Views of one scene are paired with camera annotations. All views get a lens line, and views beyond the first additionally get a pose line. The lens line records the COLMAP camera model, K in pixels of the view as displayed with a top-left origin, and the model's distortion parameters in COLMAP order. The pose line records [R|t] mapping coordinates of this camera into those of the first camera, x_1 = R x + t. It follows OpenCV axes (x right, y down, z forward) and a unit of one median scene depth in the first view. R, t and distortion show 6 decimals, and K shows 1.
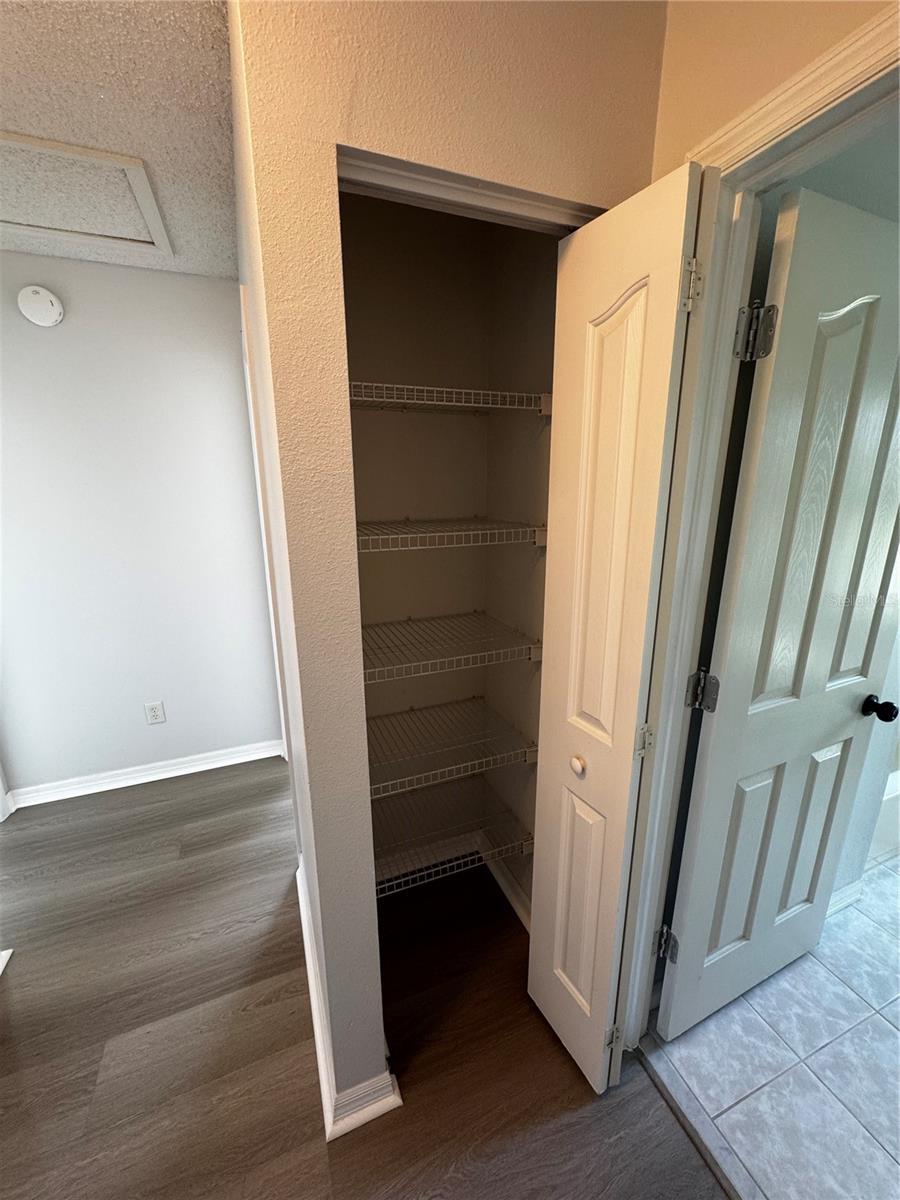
lens RADIAL K [[476.3, 0, 451.1], [0, 476.3, 597.0], [0, 0, 1]] dist [-0.004235, -0.000338]
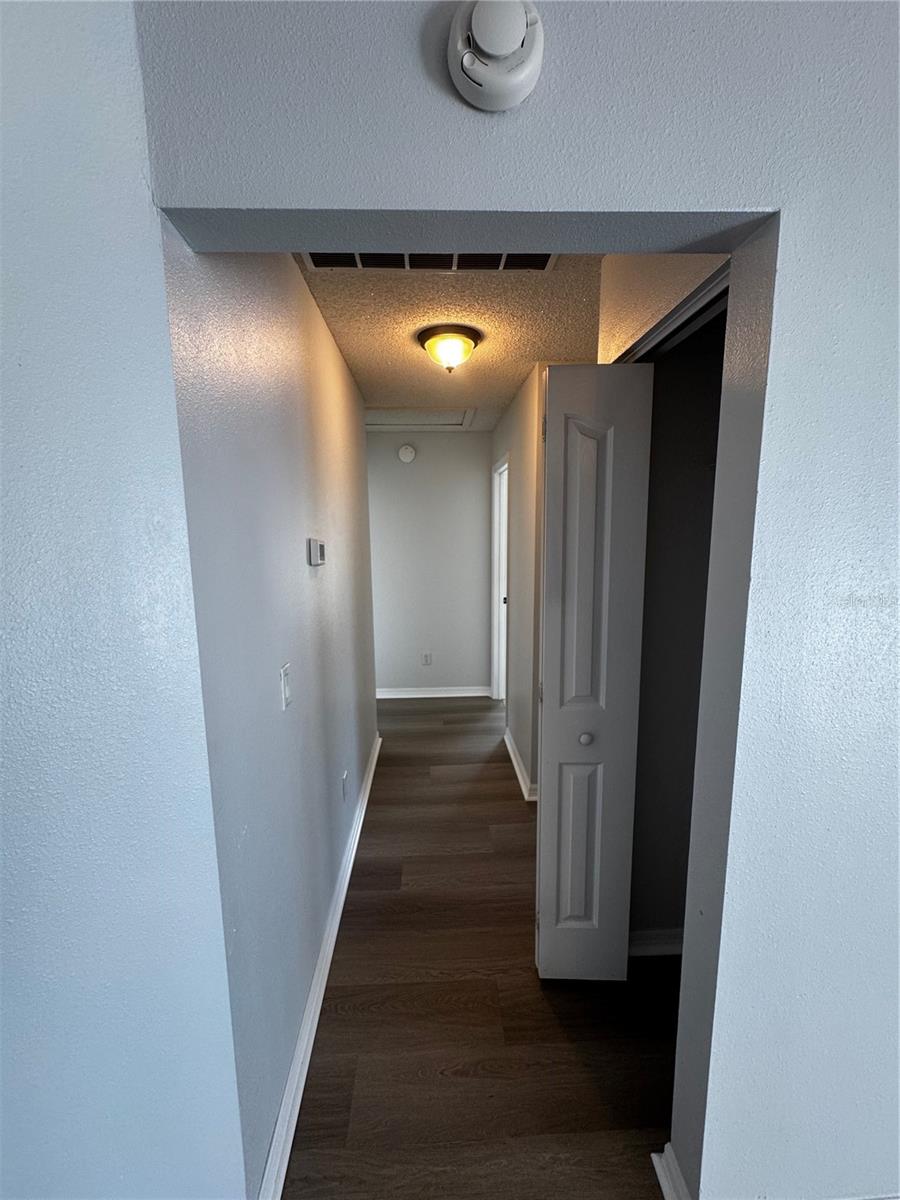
lens RADIAL K [[476.3, 0, 445.1], [0, 476.3, 597.0], [0, 0, 1]] dist [-0.004235, -0.000338]
pose [[0.939457, 0.046535, -0.339493, 0.102034], [-0.085583, 0.991202, -0.100962, 0.382180], [0.331808, 0.123904, 0.935175, -1.422728]]
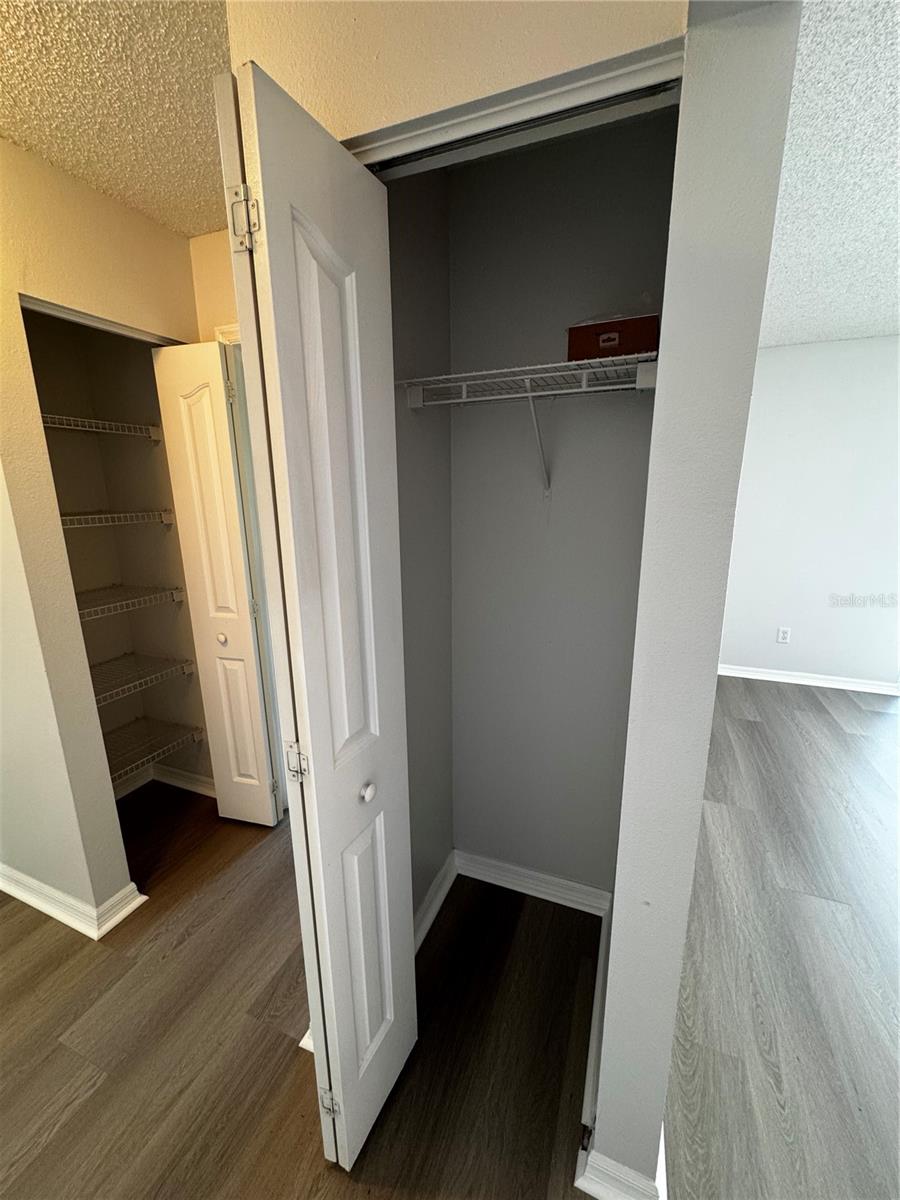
lens RADIAL K [[476.3, 0, 451.5], [0, 476.3, 598.2], [0, 0, 1]] dist [-0.004235, -0.000338]
pose [[0.693946, -0.164844, 0.700904, -0.335331], [0.191575, 0.980623, 0.040957, 0.278276], [-0.694074, 0.105854, 0.712079, -0.815558]]
